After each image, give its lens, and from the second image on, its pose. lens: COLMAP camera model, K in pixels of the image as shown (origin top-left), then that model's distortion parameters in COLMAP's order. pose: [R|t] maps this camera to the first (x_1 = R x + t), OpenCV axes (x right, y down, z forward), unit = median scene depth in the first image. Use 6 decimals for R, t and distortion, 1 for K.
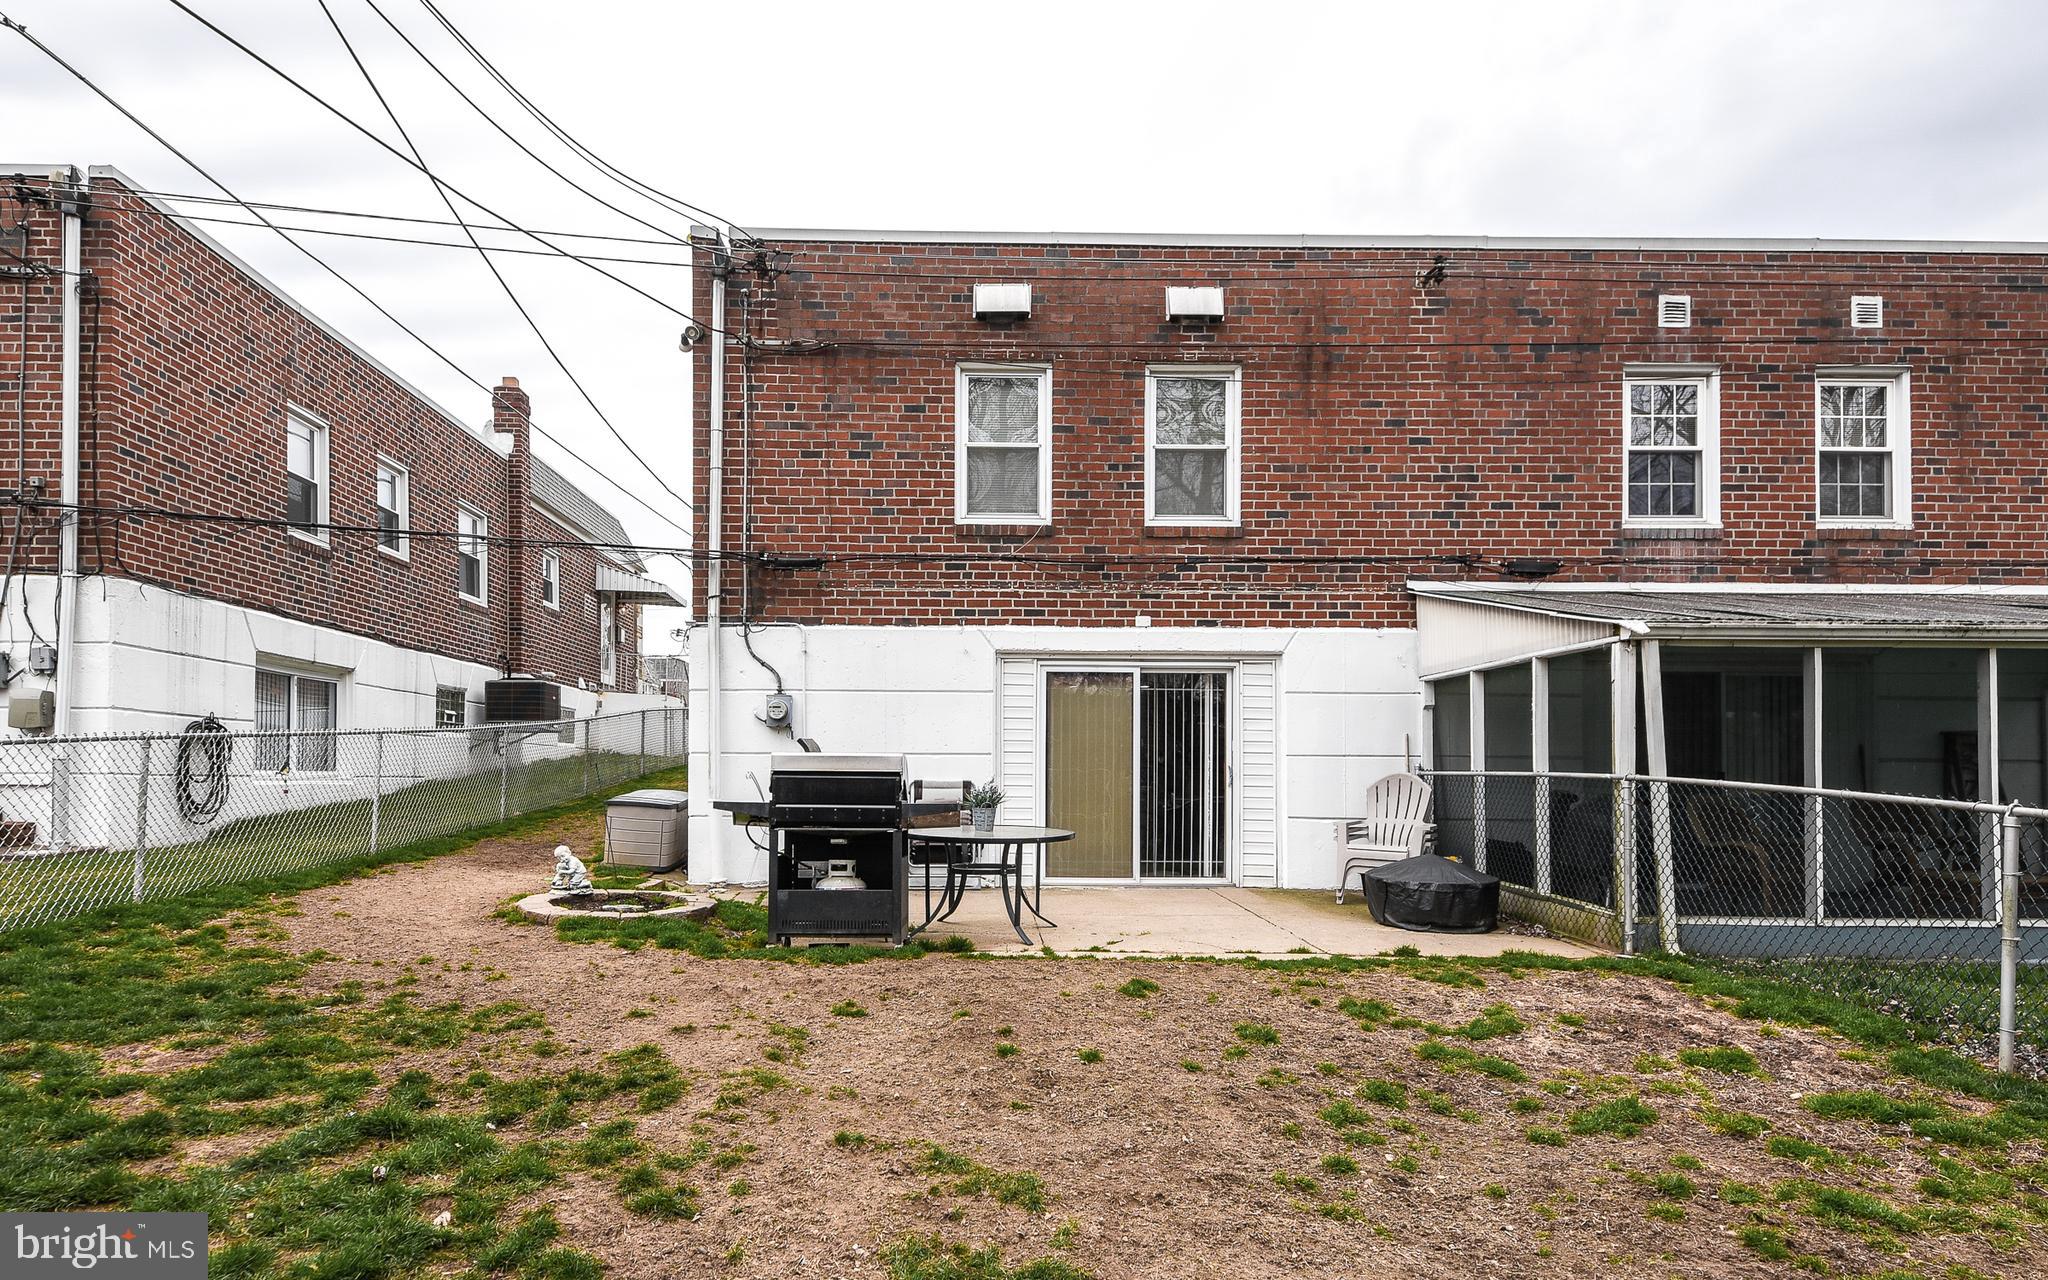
lens RADIAL K [[1064.7, 0, 1026.2], [0, 1064.7, 746.6], [0, 0, 1]] dist [0.067602, -0.044228]
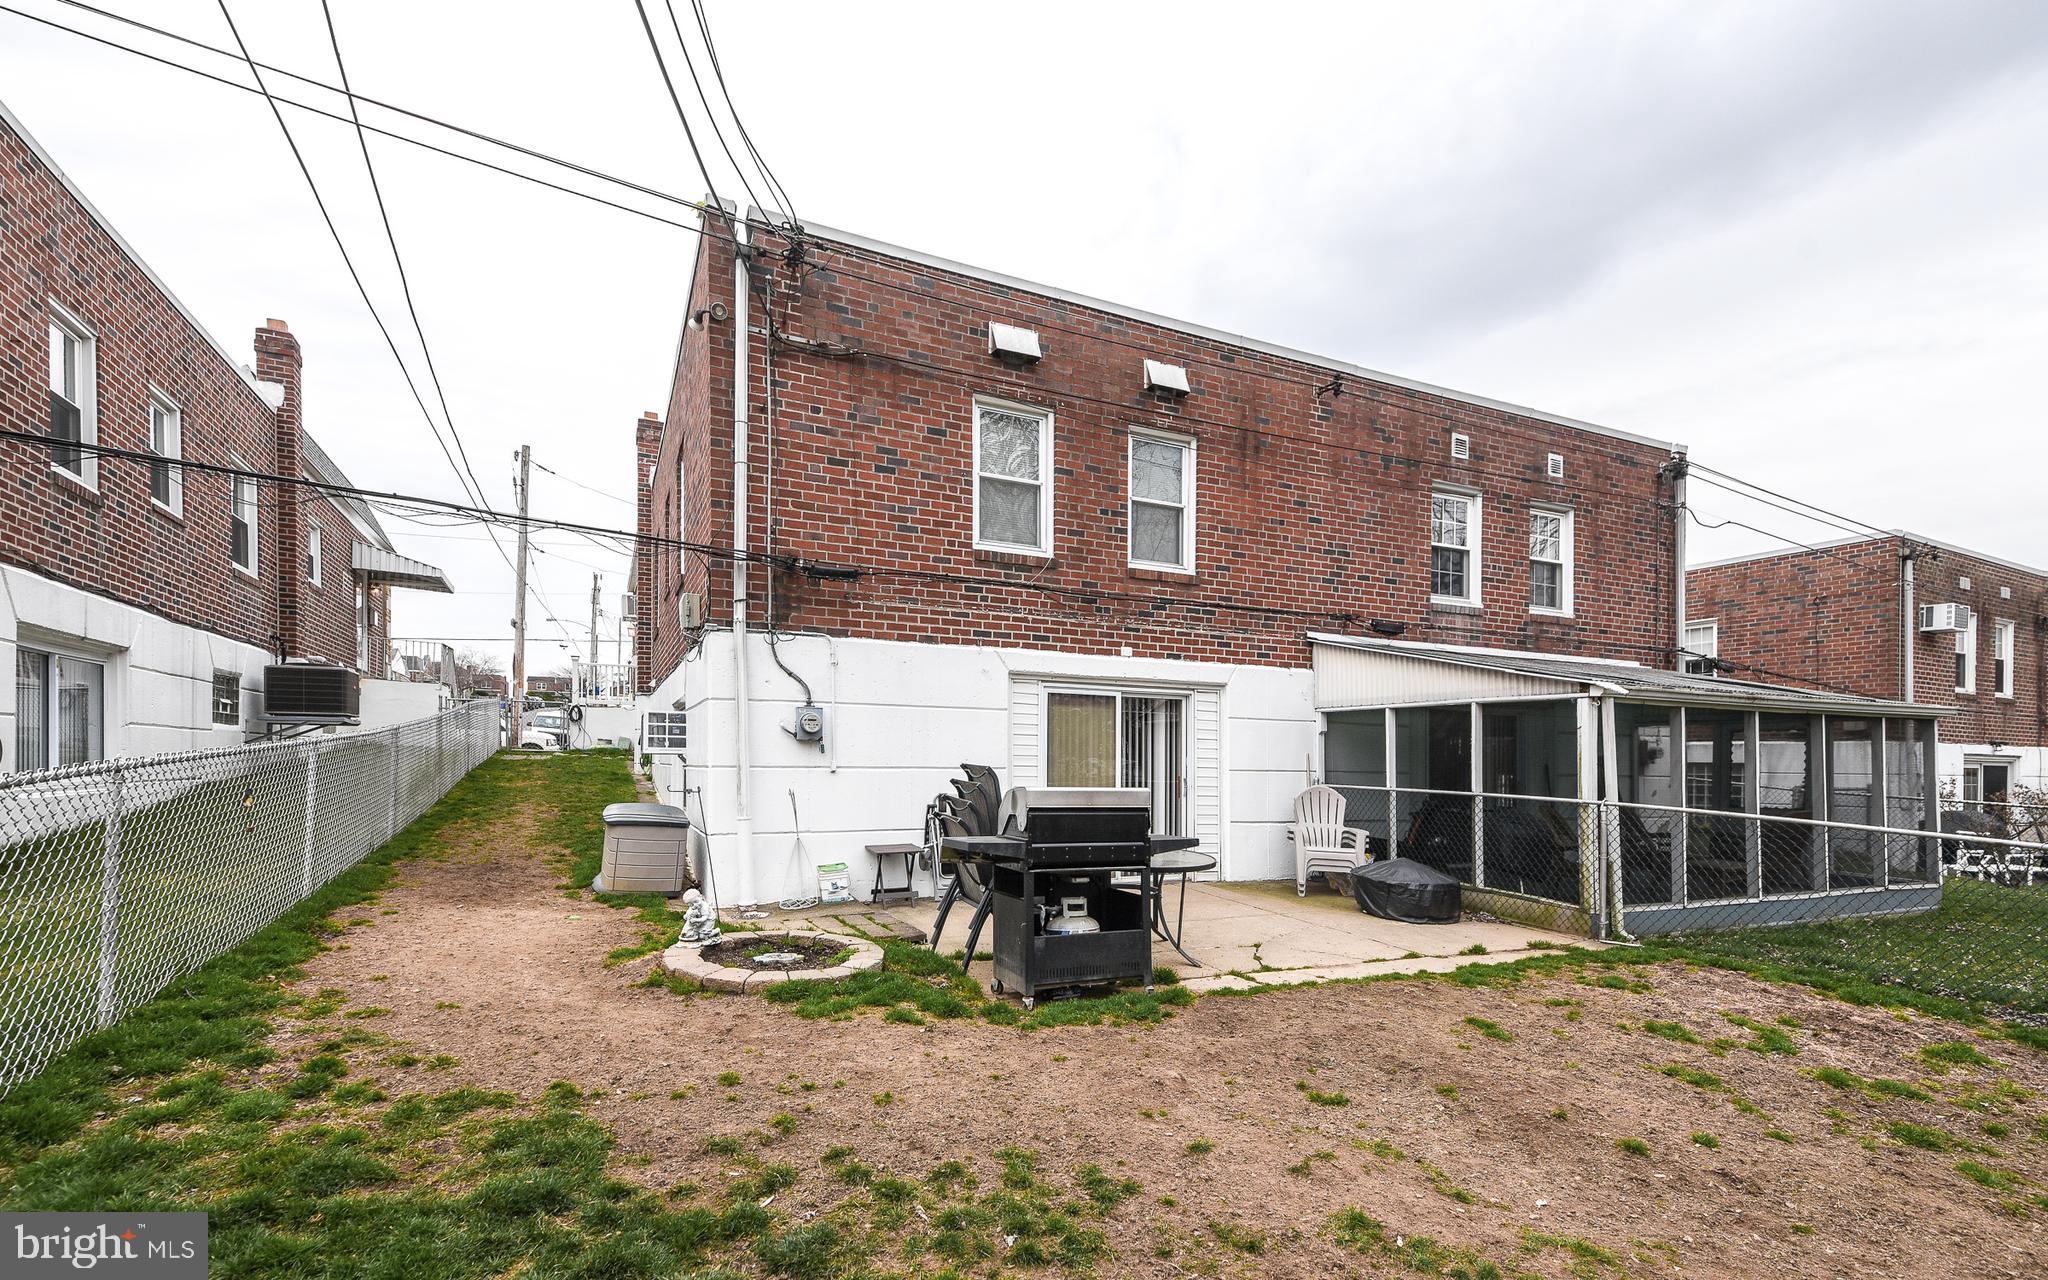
lens RADIAL K [[861.9, 0, 1122.5], [0, 861.9, 755.7], [0, 0, 1]] dist [0.056134, -0.019016]
pose [[0.930228, 0.013984, 0.366716, -0.230982], [-0.019115, 0.999764, 0.010365, -0.016661], [-0.366485, -0.016652, 0.930275, 0.149807]]
